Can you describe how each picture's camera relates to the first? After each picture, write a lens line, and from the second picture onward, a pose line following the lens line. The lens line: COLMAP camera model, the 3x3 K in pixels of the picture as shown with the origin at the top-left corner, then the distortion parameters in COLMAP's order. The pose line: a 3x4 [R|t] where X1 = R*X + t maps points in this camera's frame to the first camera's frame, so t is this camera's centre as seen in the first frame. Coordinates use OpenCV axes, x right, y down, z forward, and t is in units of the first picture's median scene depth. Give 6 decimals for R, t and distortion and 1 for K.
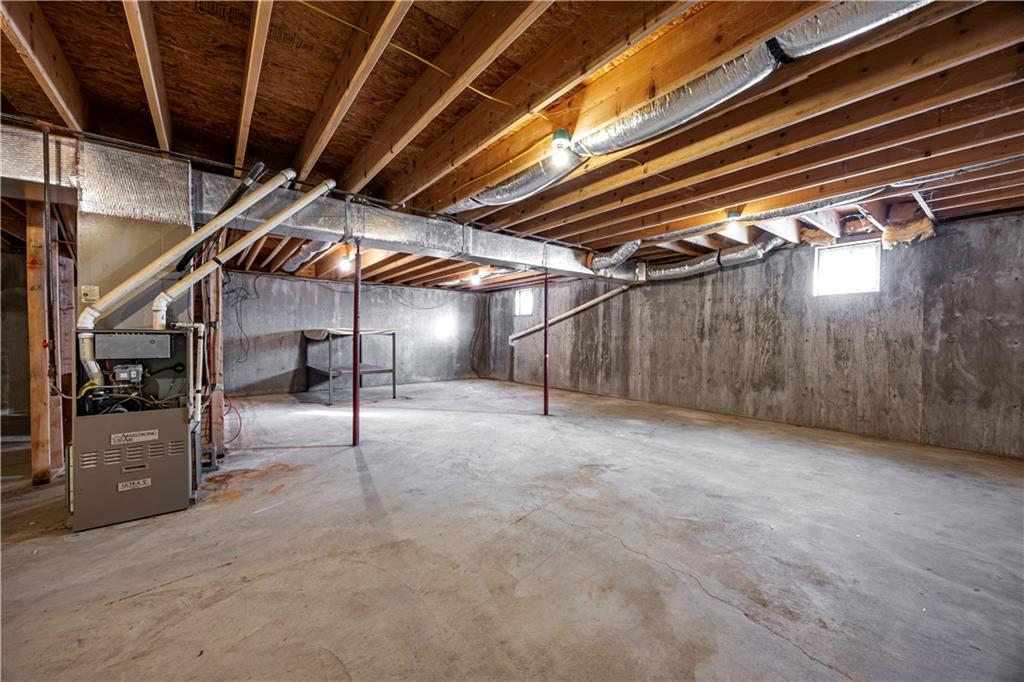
lens RADIAL K [[391.3, 0, 513.0], [0, 391.3, 340.1], [0, 0, 1]] dist [-0.000293, -0.000083]
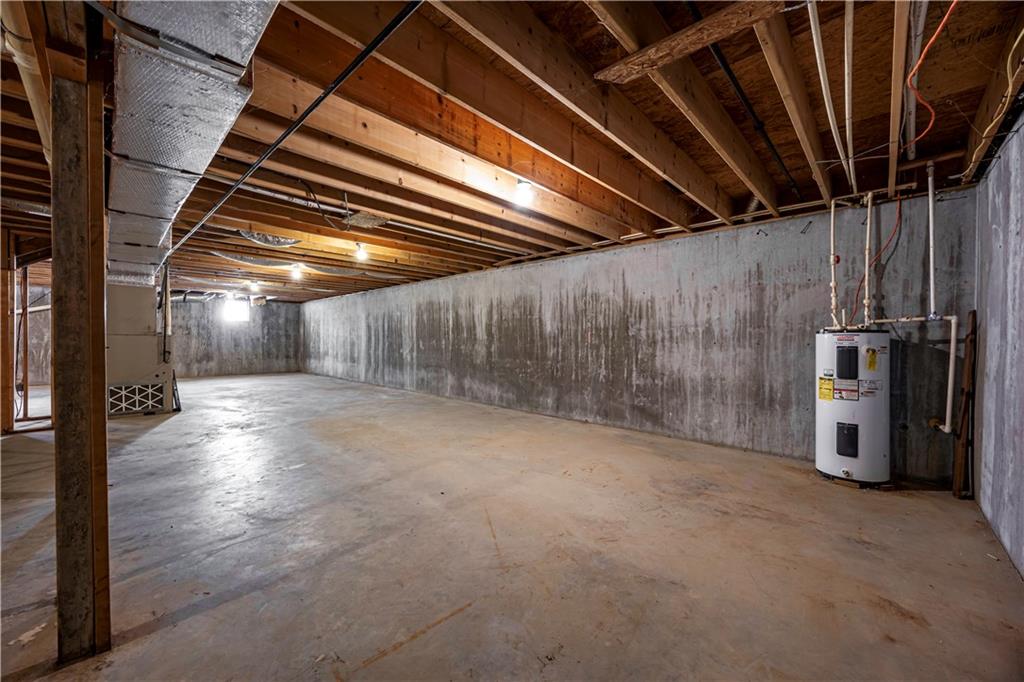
lens RADIAL K [[391.3, 0, 512.8], [0, 391.3, 342.2], [0, 0, 1]] dist [-0.000293, -0.000083]
pose [[-0.149960, -0.007491, 0.988664, -1.996772], [0.005407, 0.999950, 0.008397, 0.011138], [-0.988677, 0.006605, -0.149912, -0.400936]]
